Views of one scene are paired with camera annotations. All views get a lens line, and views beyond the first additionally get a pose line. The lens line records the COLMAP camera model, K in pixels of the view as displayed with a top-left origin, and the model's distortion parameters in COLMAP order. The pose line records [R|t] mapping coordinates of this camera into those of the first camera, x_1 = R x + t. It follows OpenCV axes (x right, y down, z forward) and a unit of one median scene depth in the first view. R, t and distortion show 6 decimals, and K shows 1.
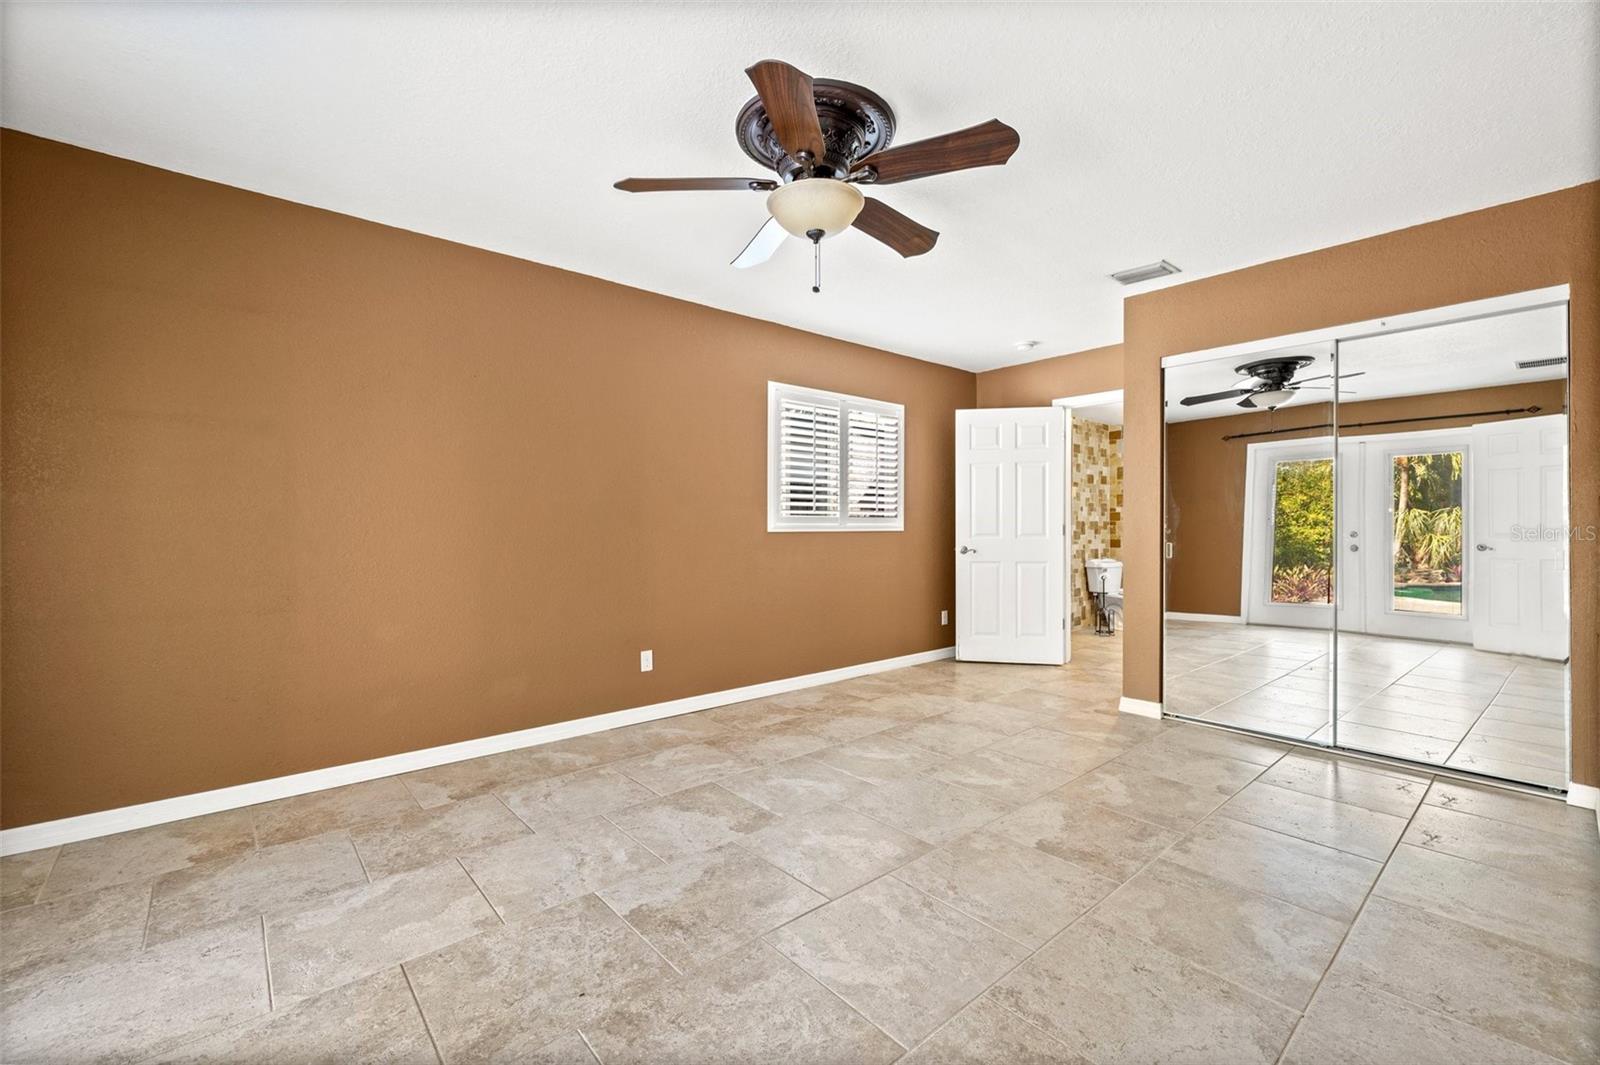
lens RADIAL K [[673.4, 0, 801.2], [0, 673.4, 530.4], [0, 0, 1]] dist [-0.001073, 0.000795]
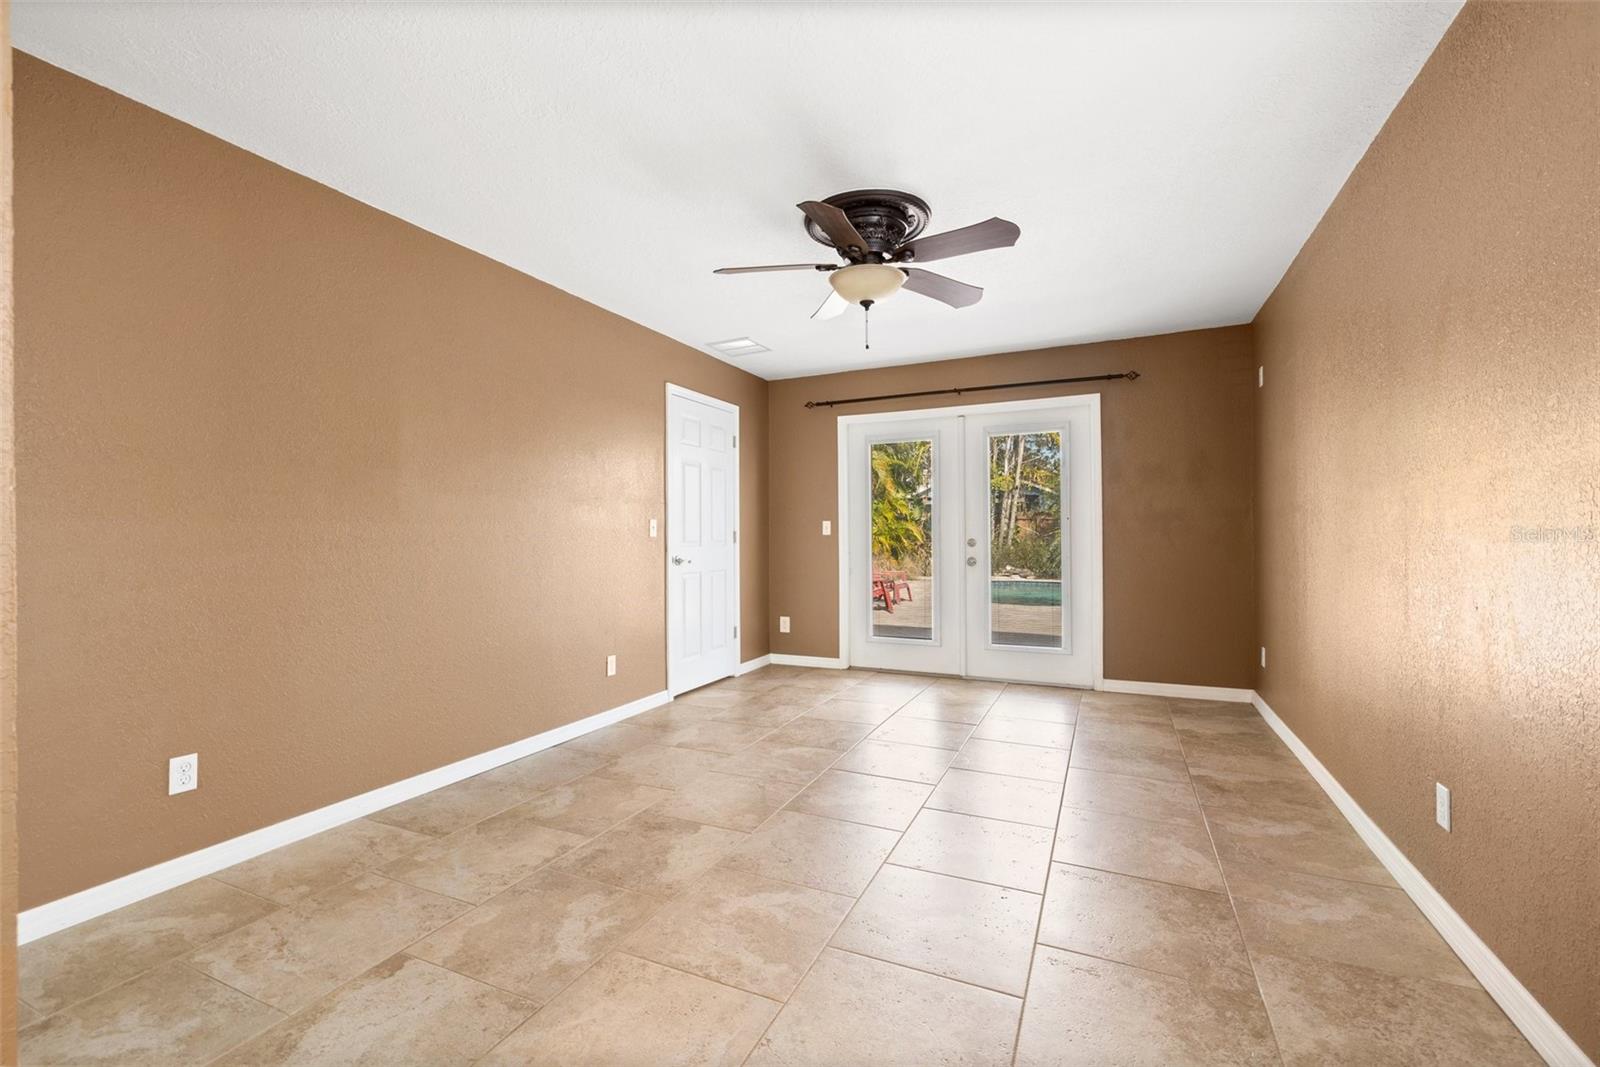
lens RADIAL K [[673.4, 0, 803.8], [0, 673.4, 527.3], [0, 0, 1]] dist [-0.001073, 0.000795]
pose [[-0.908049, 0.000333, -0.418865, 0.530413], [0.003042, 0.999979, -0.005800, -0.009984], [0.418854, -0.006541, -0.908030, 1.674076]]
